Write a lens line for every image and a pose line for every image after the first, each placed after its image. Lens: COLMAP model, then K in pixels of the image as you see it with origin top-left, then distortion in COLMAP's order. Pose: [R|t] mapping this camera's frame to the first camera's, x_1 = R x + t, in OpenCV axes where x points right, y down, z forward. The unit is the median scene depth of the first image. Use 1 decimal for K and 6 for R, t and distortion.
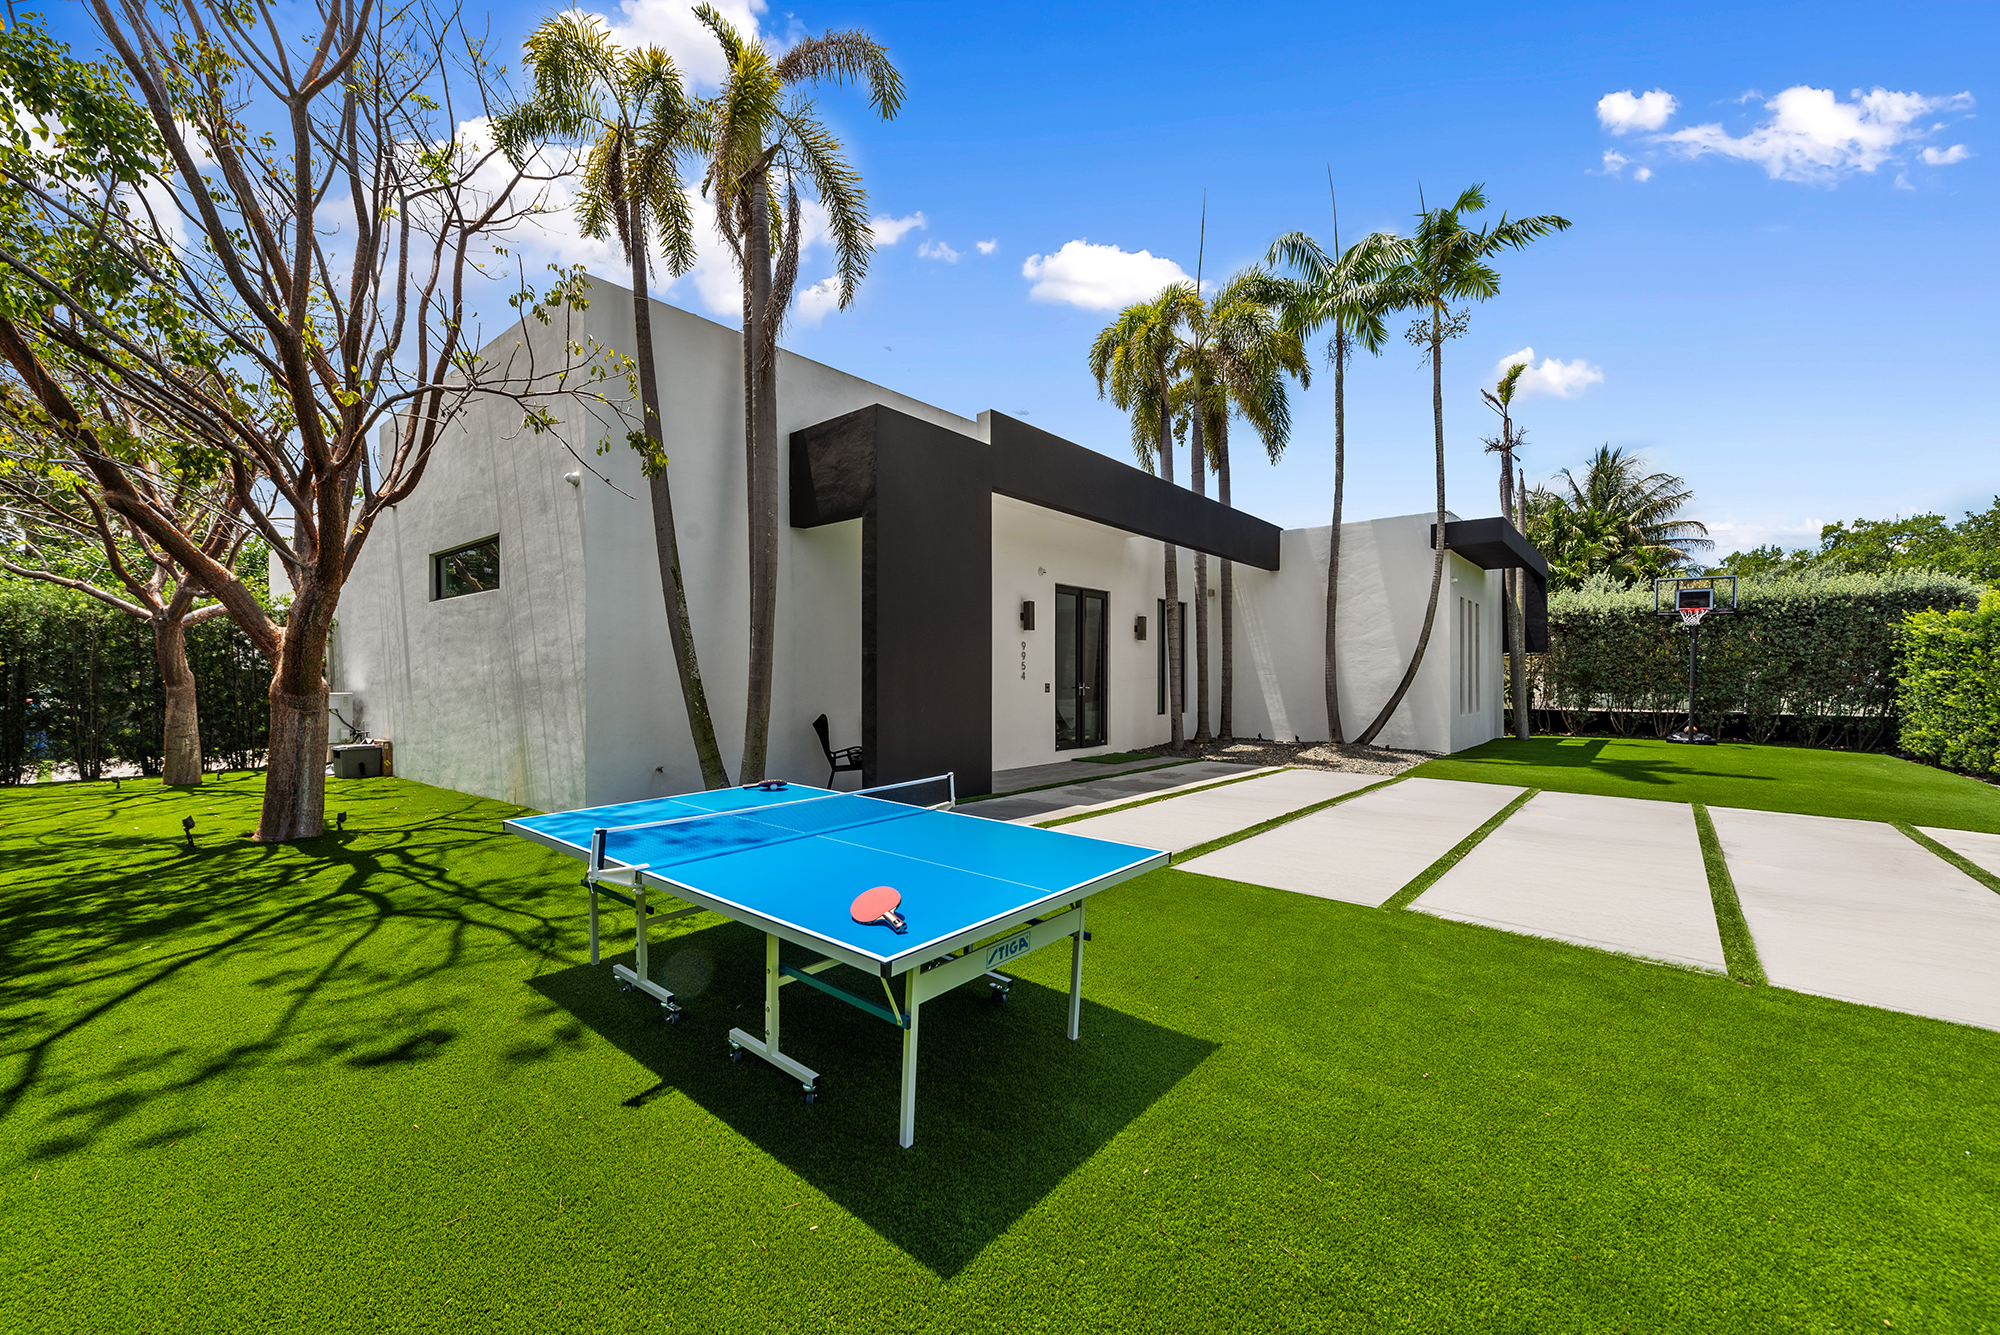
lens RADIAL K [[786.2, 0, 1004.9], [0, 786.2, 677.2], [0, 0, 1]] dist [0.003415, -0.000331]
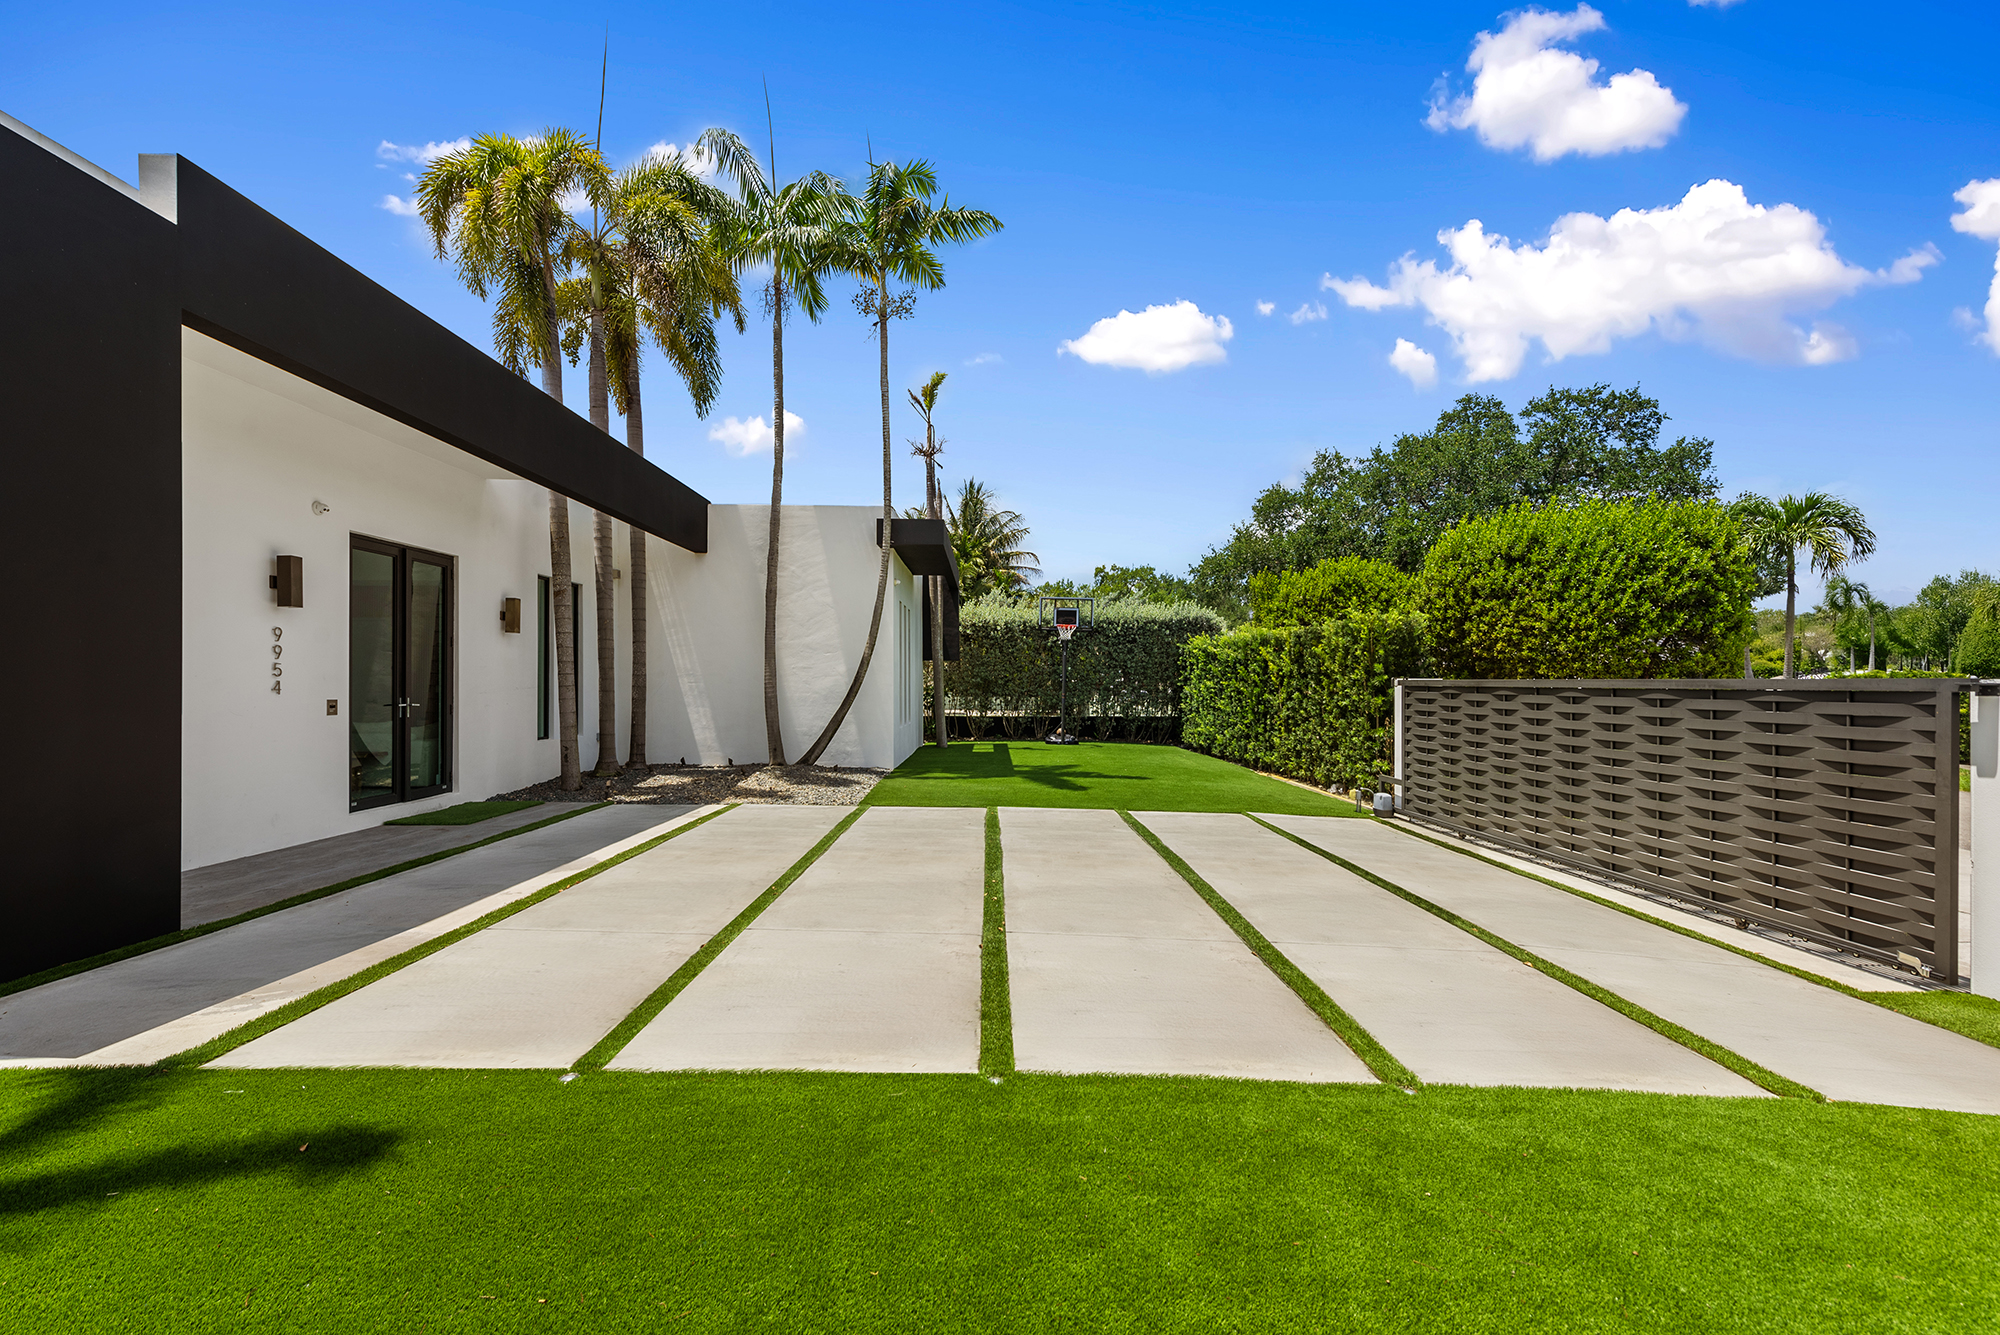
lens RADIAL K [[840.6, 0, 1001.2], [0, 840.6, 682.4], [0, 0, 1]] dist [0.021609, -0.007509]
pose [[0.757802, 0.001821, 0.652482, 0.015655], [-0.003822, 0.999991, 0.001647, -0.006645], [-0.652474, -0.003742, 0.757802, 0.160251]]
